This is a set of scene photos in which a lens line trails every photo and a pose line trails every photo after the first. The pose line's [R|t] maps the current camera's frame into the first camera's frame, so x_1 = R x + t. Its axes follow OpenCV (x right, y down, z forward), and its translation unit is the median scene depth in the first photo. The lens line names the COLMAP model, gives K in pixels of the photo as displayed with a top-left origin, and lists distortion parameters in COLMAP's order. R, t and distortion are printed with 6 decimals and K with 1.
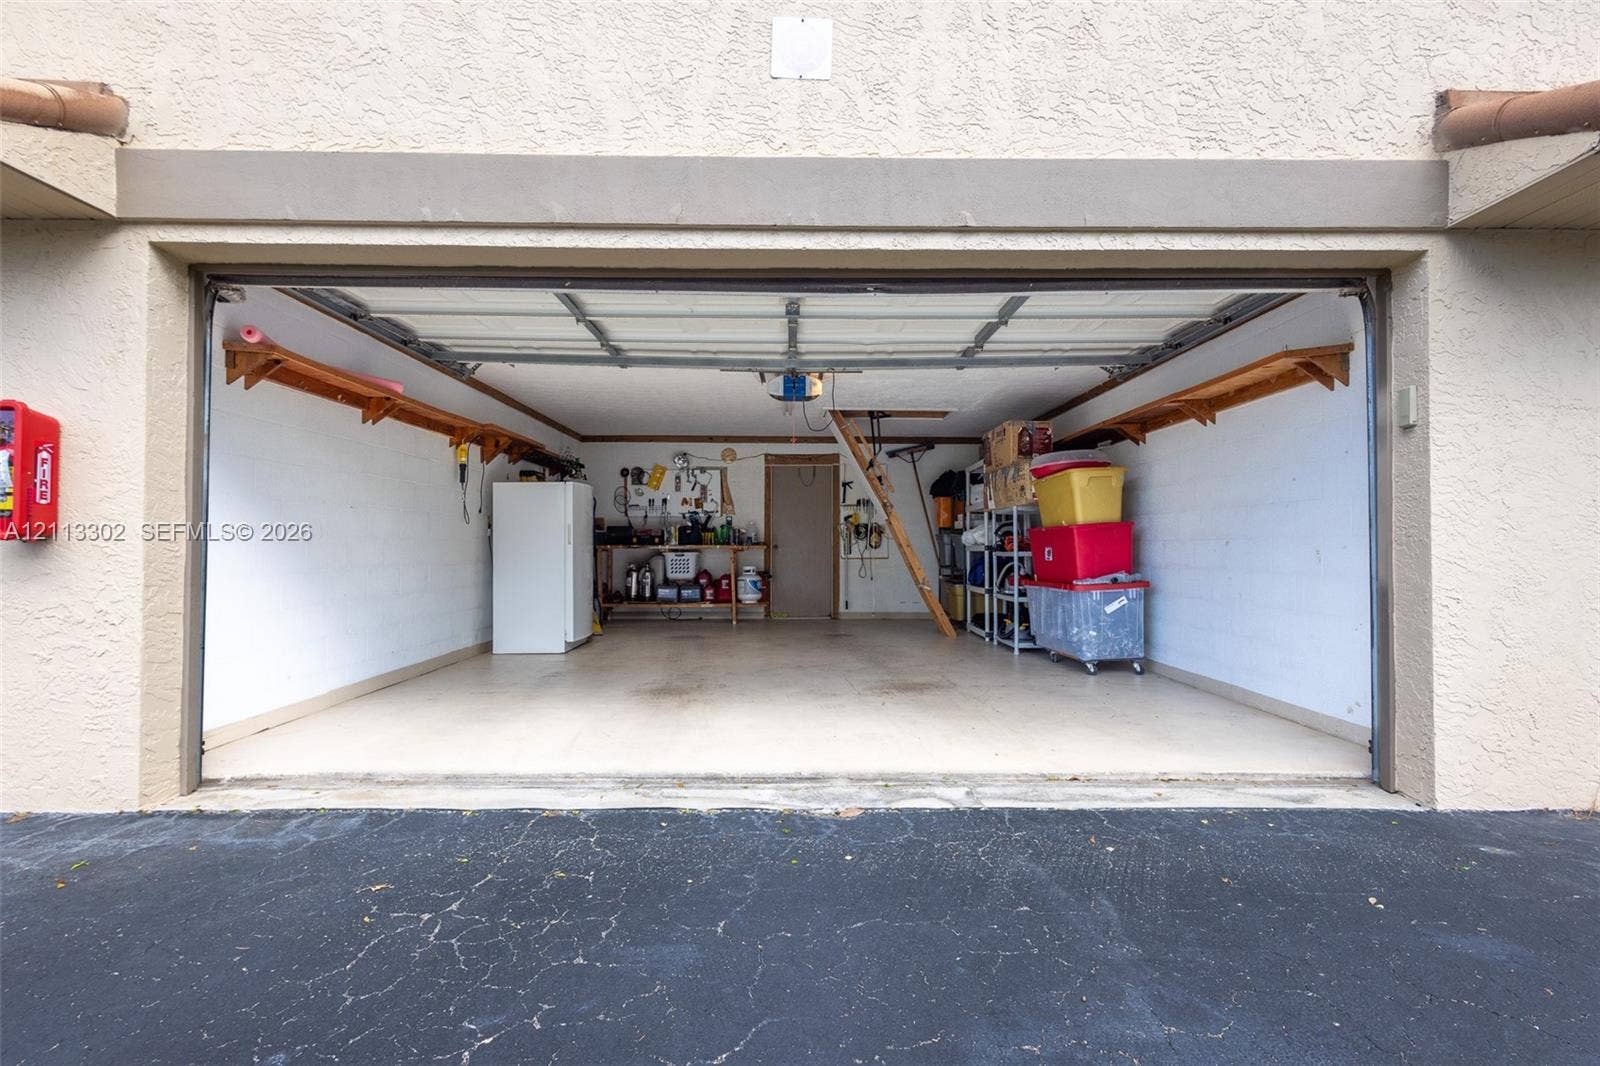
lens RADIAL K [[740.0, 0, 795.9], [0, 740.0, 533.8], [0, 0, 1]] dist [0.002228, -0.001640]
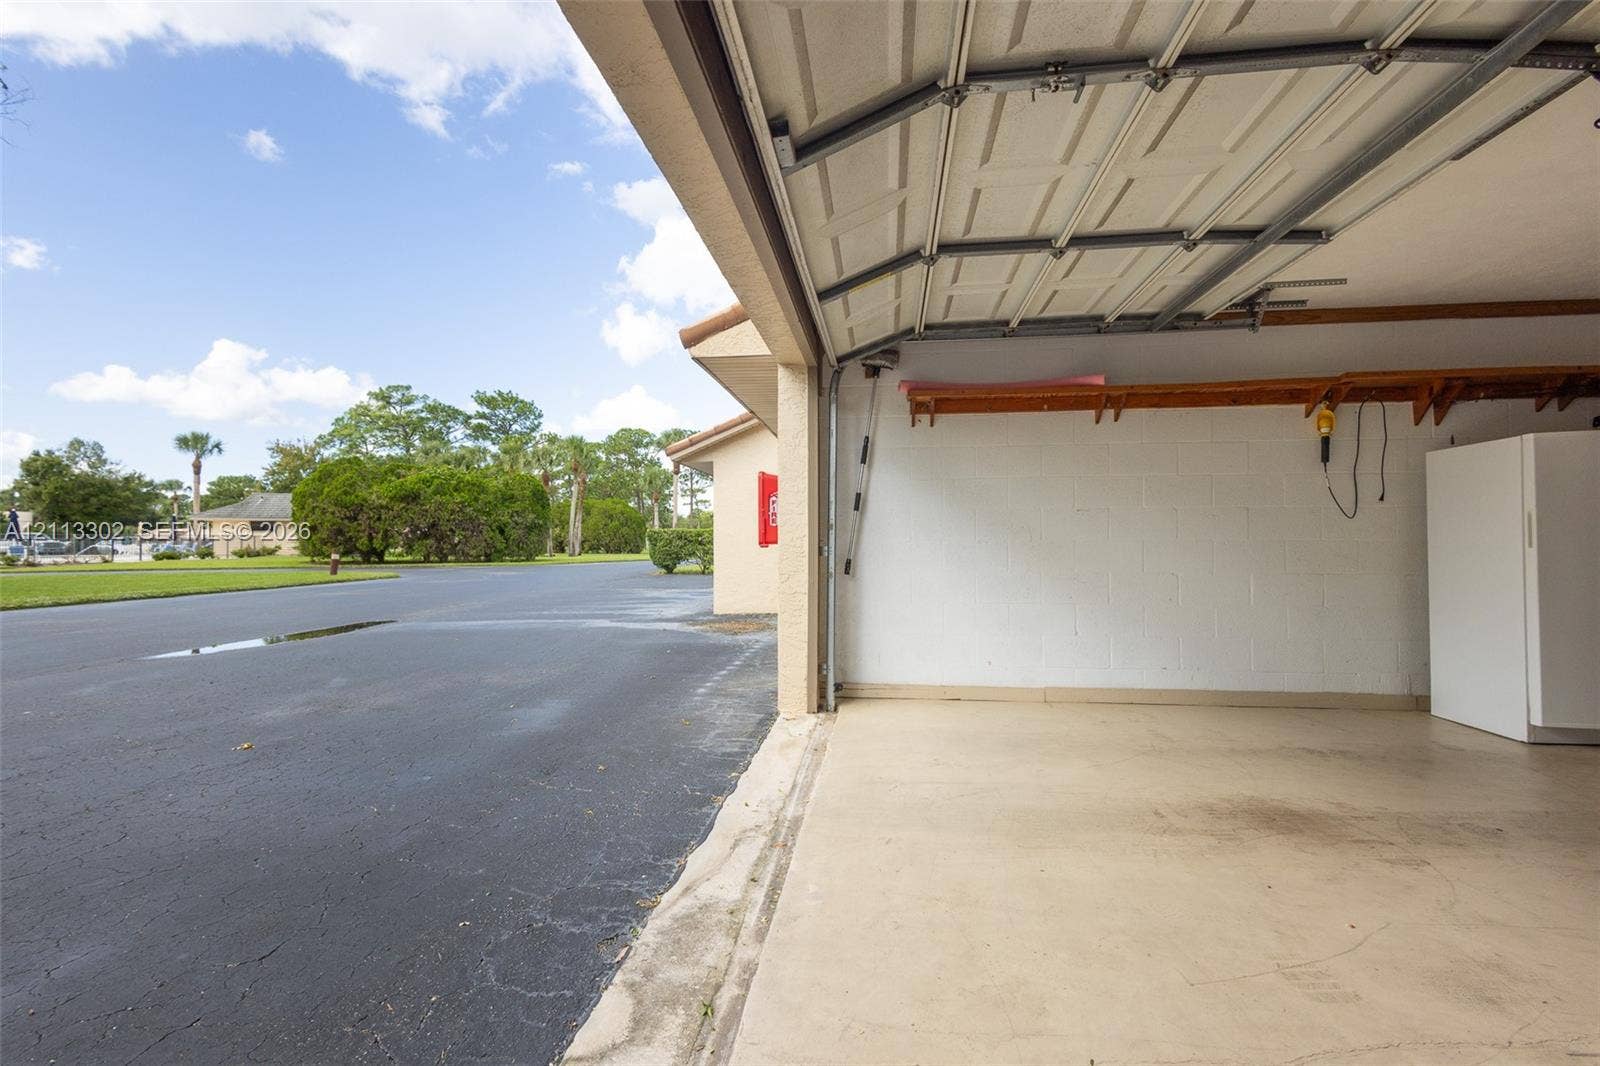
lens RADIAL K [[740.0, 0, 801.3], [0, 740.0, 533.6], [0, 0, 1]] dist [0.002228, -0.001640]
pose [[-0.129971, -0.016055, -0.991388, 0.213204], [0.016587, 0.999694, -0.018364, 0.003603], [0.991379, -0.018831, -0.129665, 0.368913]]
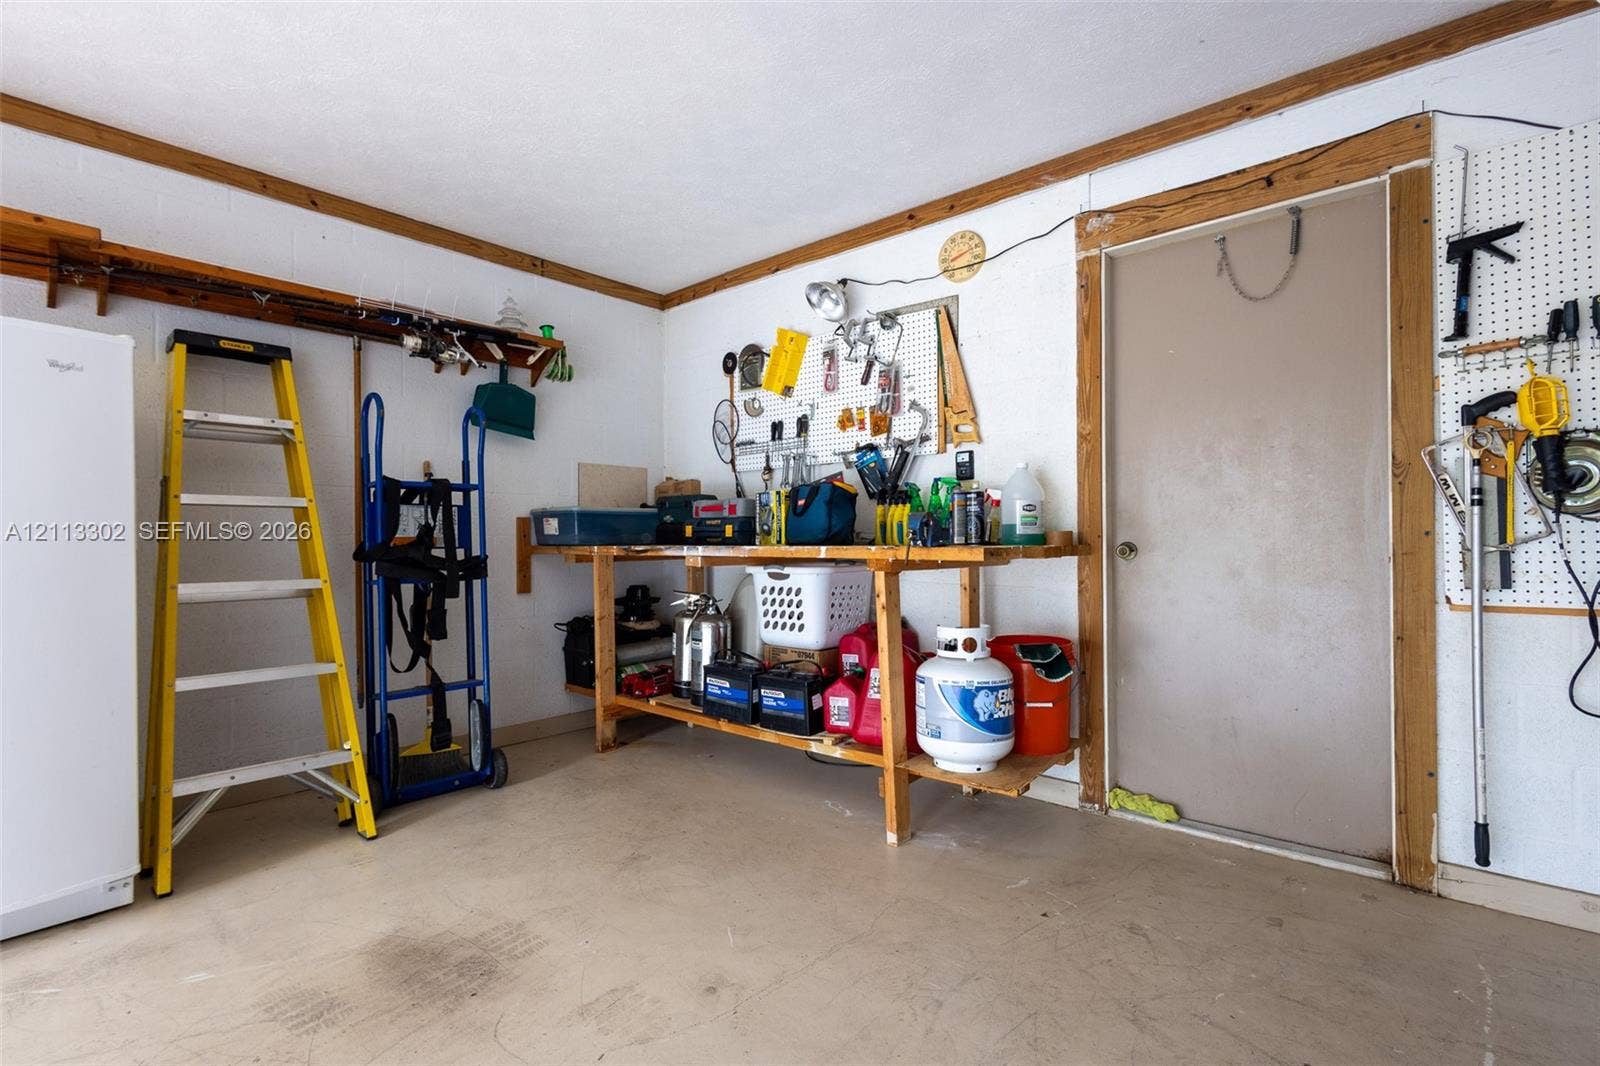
lens RADIAL K [[740.0, 0, 789.7], [0, 740.0, 534.3], [0, 0, 1]] dist [0.002228, -0.001640]
pose [[0.737654, -0.006488, -0.675147, 0.066980], [0.016348, 0.999832, 0.008254, 0.007823], [0.674981, -0.017126, 0.737637, 0.734589]]
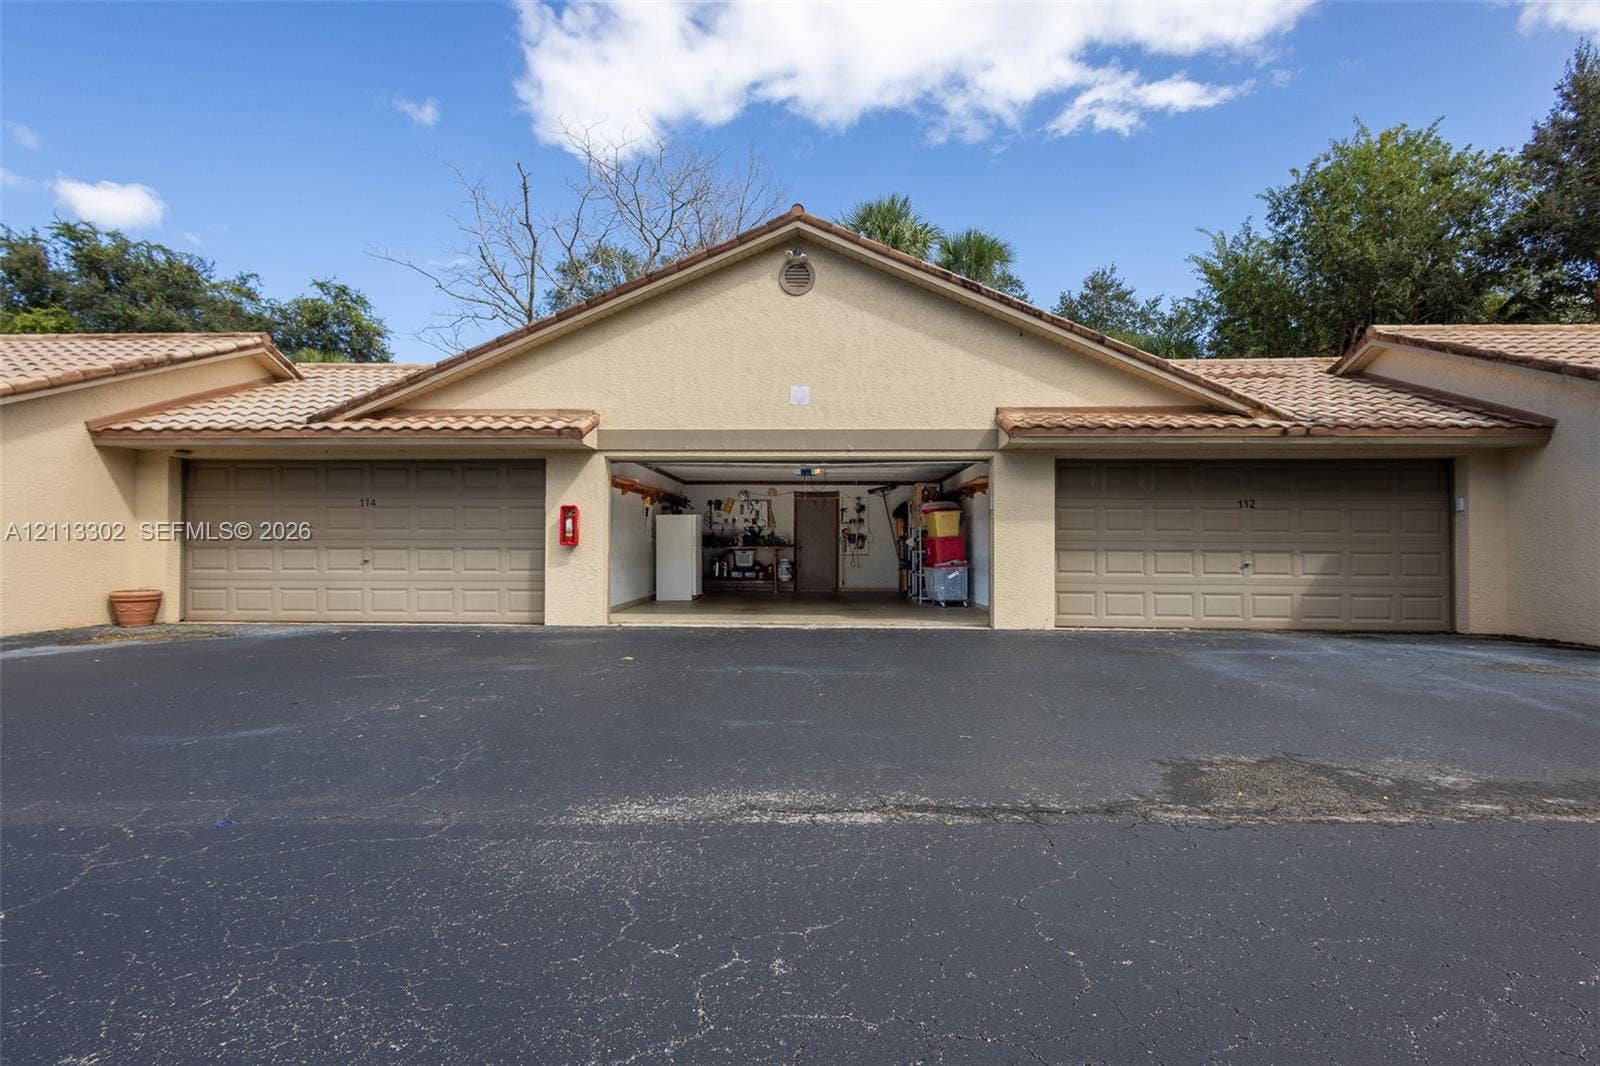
lens RADIAL K [[740.0, 0, 802.2], [0, 740.0, 537.1], [0, 0, 1]] dist [0.002228, -0.001640]
pose [[0.999165, 0.000972, -0.040850, 0.044802], [-0.000791, 0.999990, 0.004432, -0.013342], [0.040854, -0.004396, 0.999155, -0.668801]]
